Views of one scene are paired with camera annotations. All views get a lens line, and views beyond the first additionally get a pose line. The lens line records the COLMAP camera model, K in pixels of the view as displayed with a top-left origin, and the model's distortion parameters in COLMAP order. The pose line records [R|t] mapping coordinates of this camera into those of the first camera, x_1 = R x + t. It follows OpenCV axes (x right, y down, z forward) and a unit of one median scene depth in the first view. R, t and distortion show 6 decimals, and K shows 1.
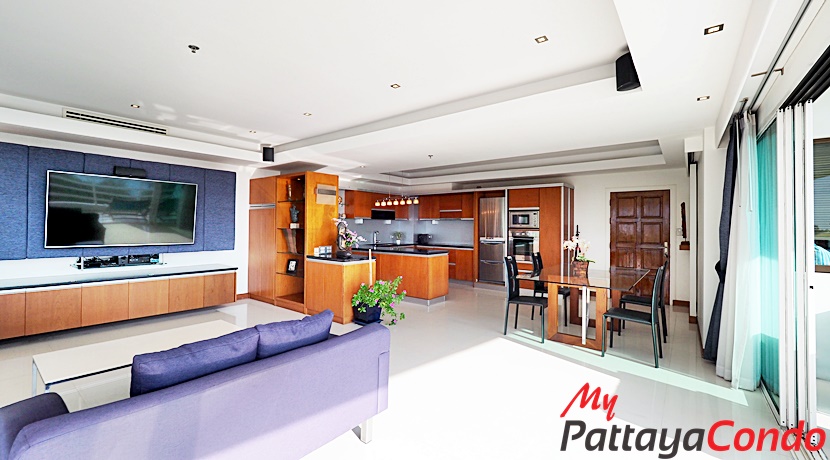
lens RADIAL K [[347.3, 0, 417.1], [0, 347.3, 222.3], [0, 0, 1]] dist [0.000533, 0.000026]
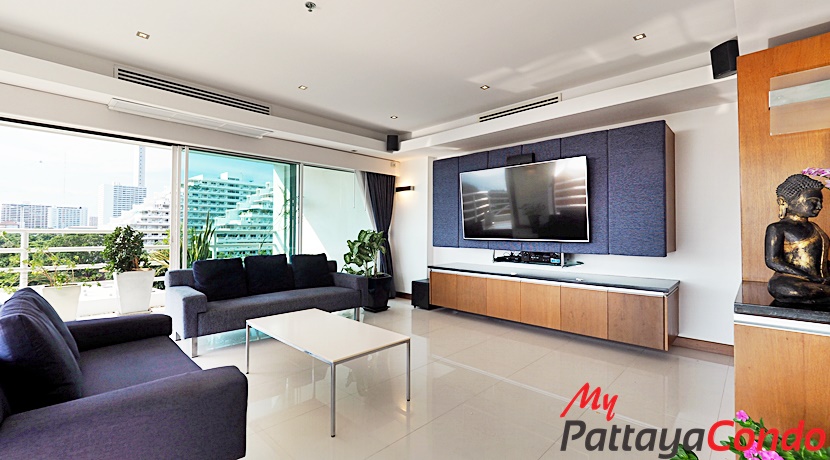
lens RADIAL K [[347.3, 0, 417.1], [0, 347.3, 222.3], [0, 0, 1]] dist [0.000533, 0.000026]
pose [[-0.103239, -0.030061, -0.994202, 0.092842], [0.009528, 0.999467, -0.031209, 0.043118], [0.994611, -0.012695, -0.102897, 0.778881]]
